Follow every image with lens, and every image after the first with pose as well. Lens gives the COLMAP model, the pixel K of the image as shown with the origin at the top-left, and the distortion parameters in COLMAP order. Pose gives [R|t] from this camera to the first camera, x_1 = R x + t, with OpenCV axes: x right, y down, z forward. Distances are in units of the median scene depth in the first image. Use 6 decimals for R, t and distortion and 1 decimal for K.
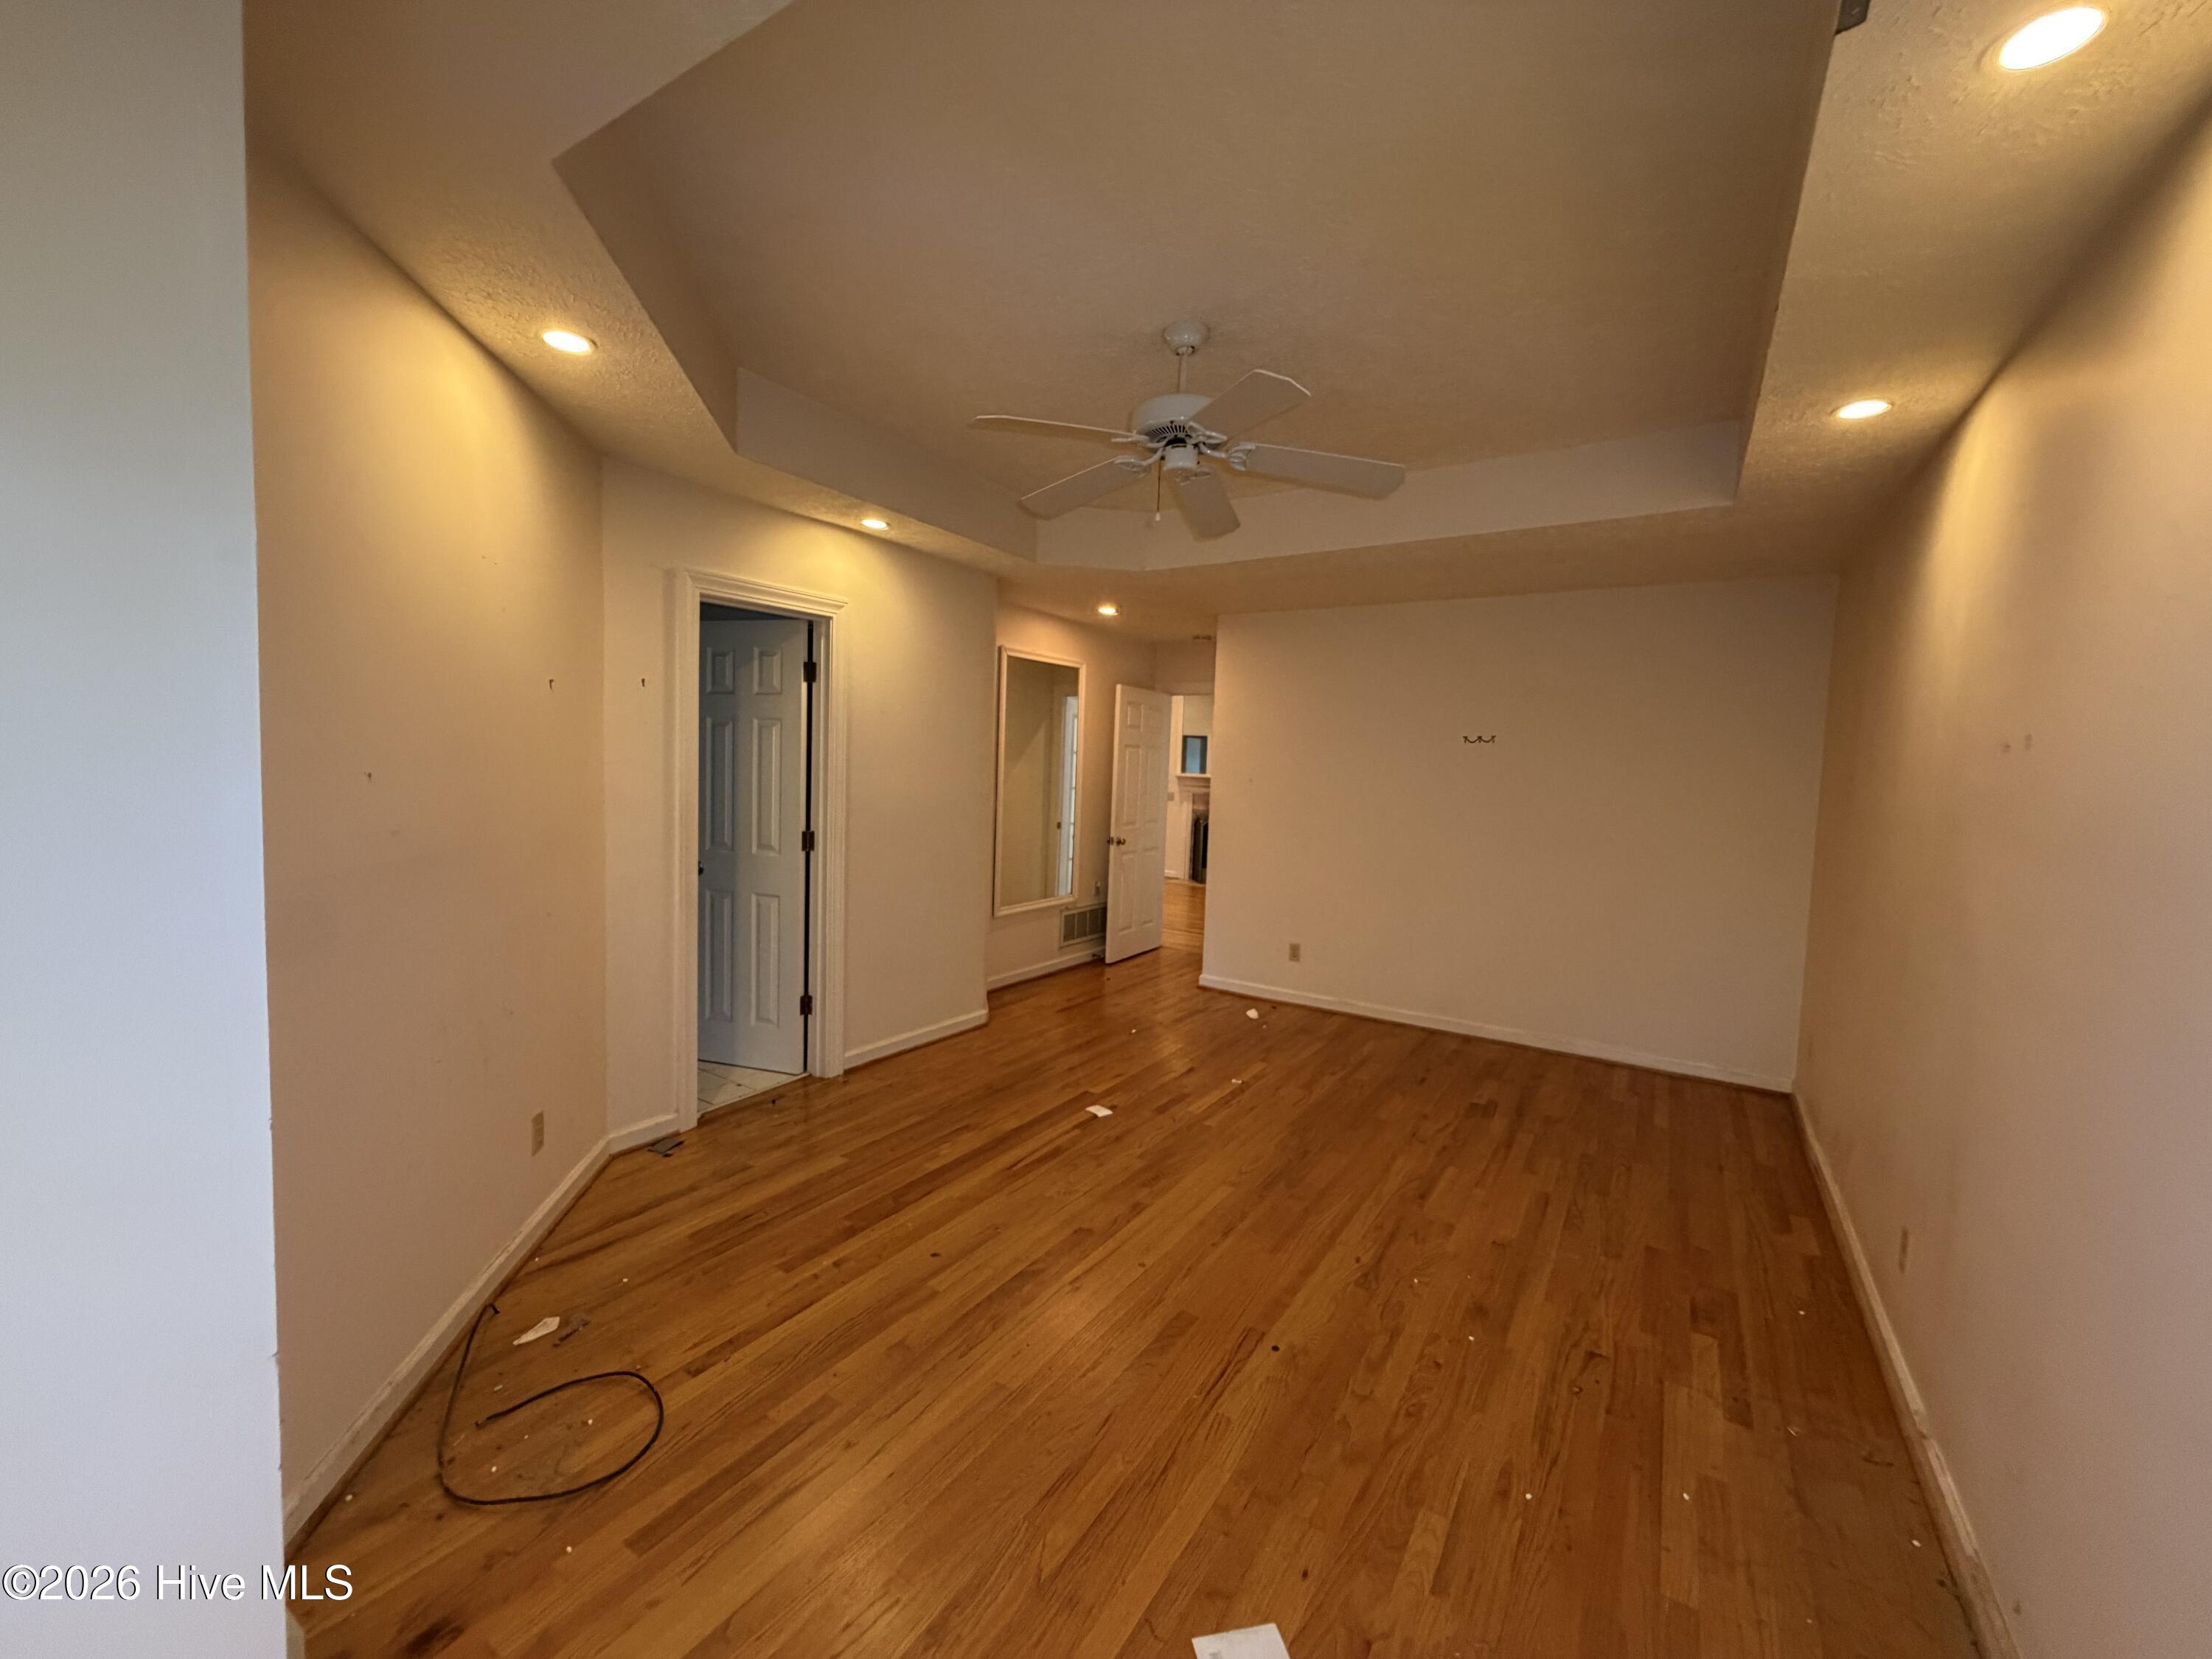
lens RADIAL K [[882.1, 0, 1098.9], [0, 882.1, 825.4], [0, 0, 1]] dist [0.000021, -0.000006]
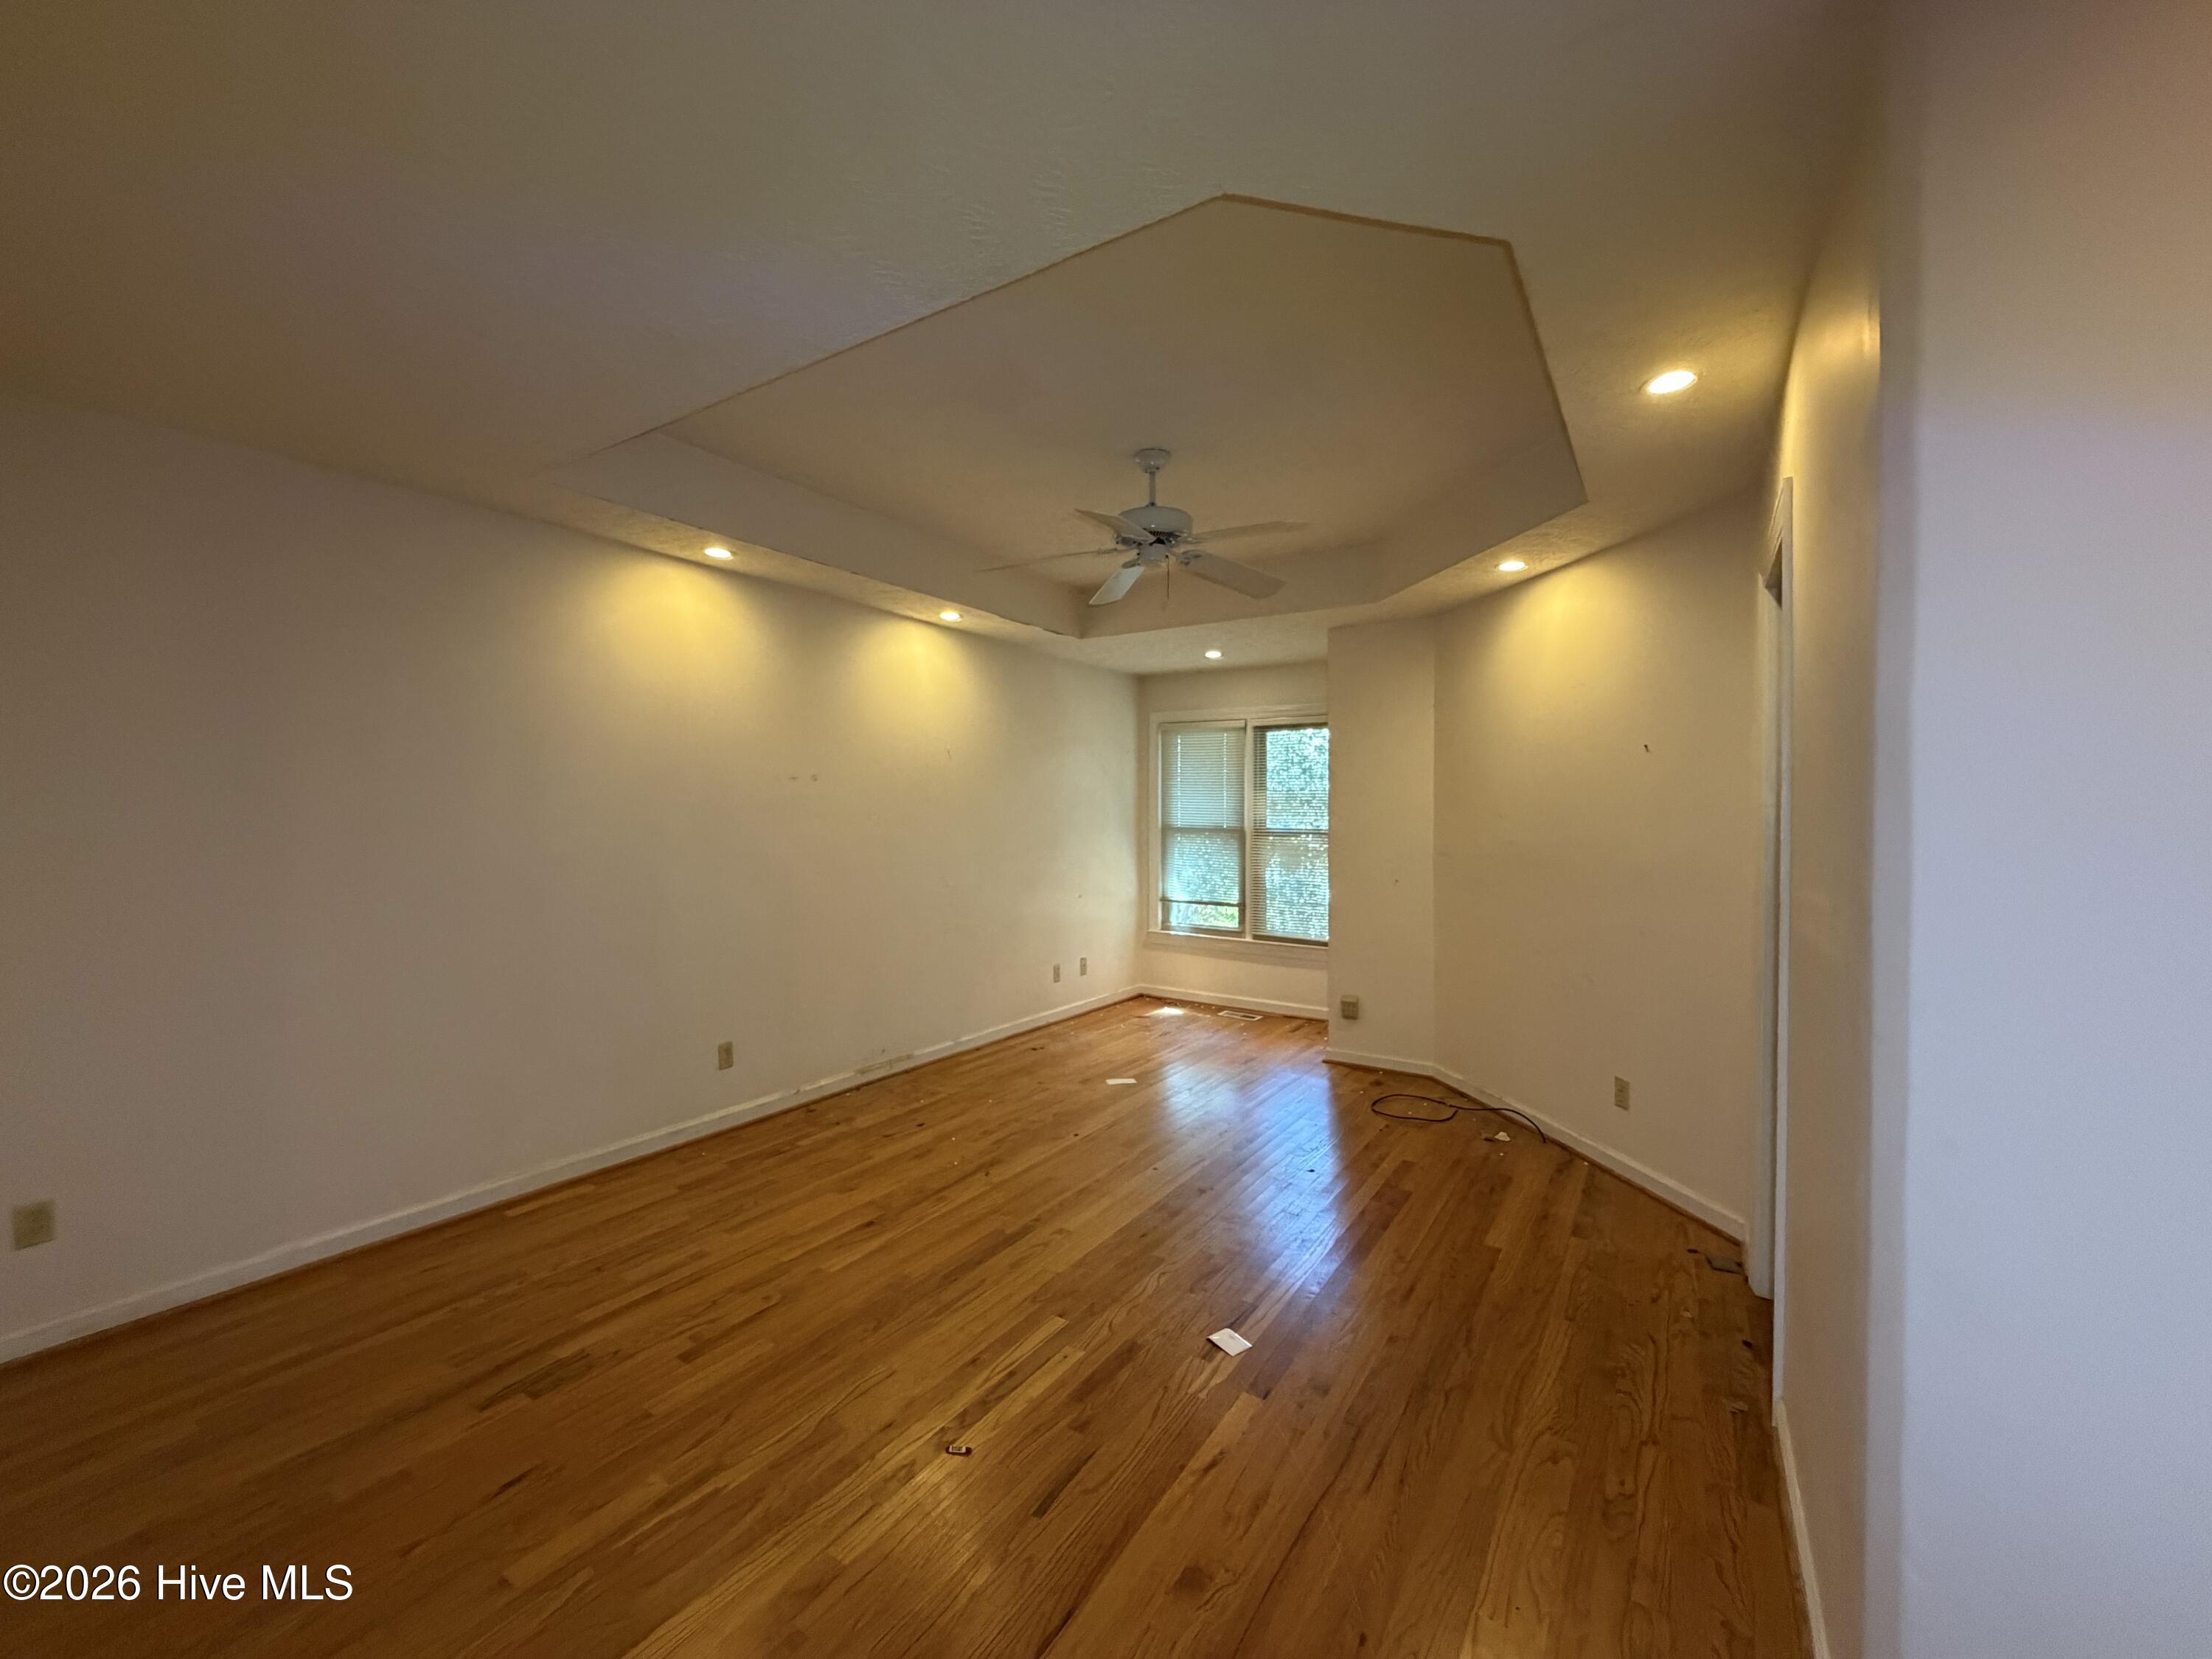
lens RADIAL K [[882.1, 0, 1098.9], [0, 882.1, 825.4], [0, 0, 1]] dist [0.000021, -0.000006]
pose [[-0.999329, -0.036600, 0.001636, 0.133763], [-0.036333, 0.995813, 0.083878, -0.114191], [-0.004699, 0.083763, -0.996475, 2.017234]]
